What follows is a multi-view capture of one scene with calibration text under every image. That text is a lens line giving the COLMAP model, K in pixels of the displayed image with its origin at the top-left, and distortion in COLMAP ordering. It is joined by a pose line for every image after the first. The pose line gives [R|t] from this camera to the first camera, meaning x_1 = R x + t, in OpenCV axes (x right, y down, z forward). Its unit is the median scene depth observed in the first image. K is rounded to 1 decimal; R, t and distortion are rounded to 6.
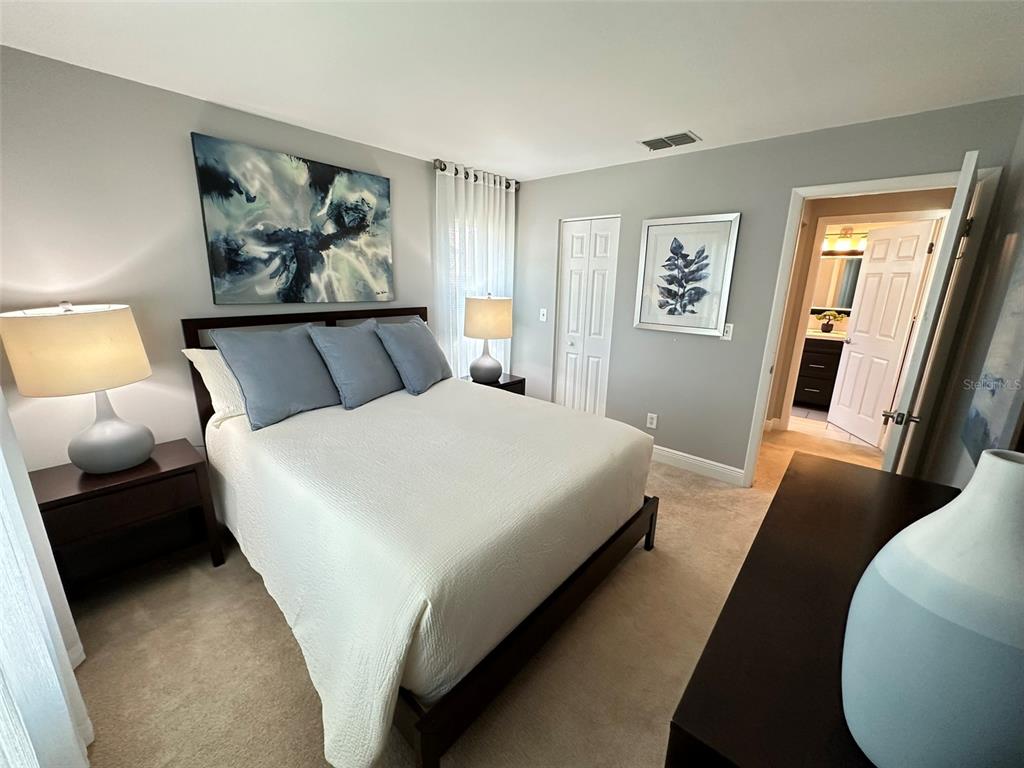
lens RADIAL K [[411.7, 0, 512.5], [0, 411.7, 385.2], [0, 0, 1]] dist [0.000322, 0.000017]
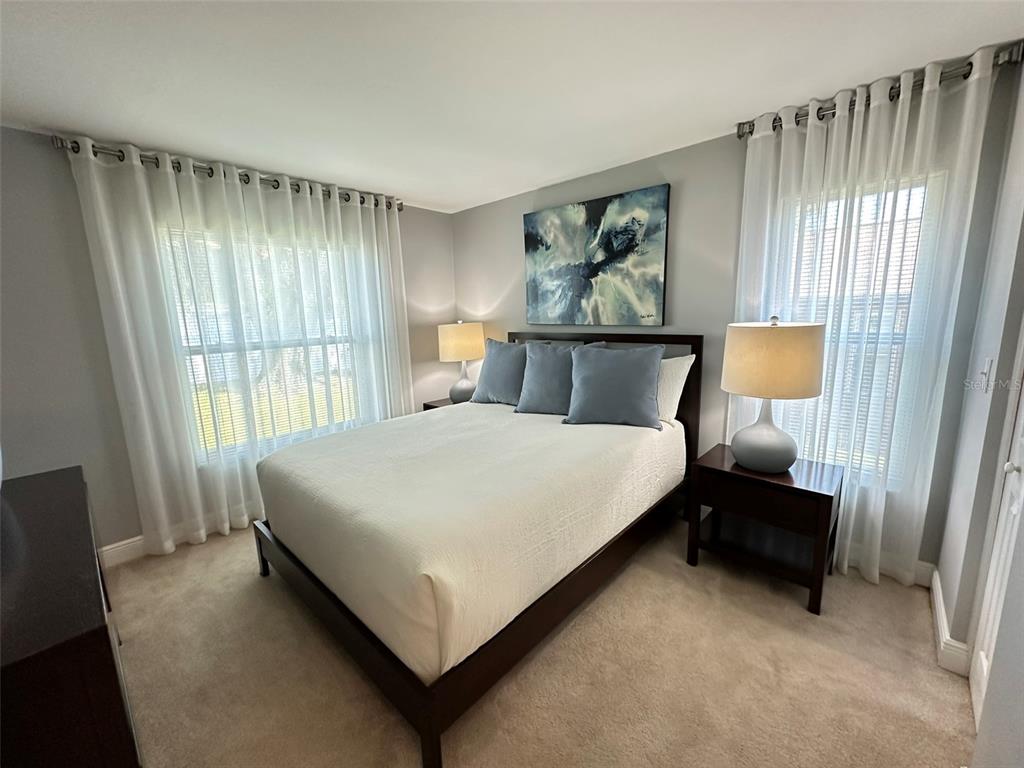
lens RADIAL K [[411.7, 0, 513.4], [0, 411.7, 384.8], [0, 0, 1]] dist [0.000322, 0.000017]
pose [[-0.030062, 0.159113, -0.986803, 0.668773], [-0.225879, 0.960629, 0.161774, -0.181927], [0.973691, 0.227761, 0.007062, 0.844721]]
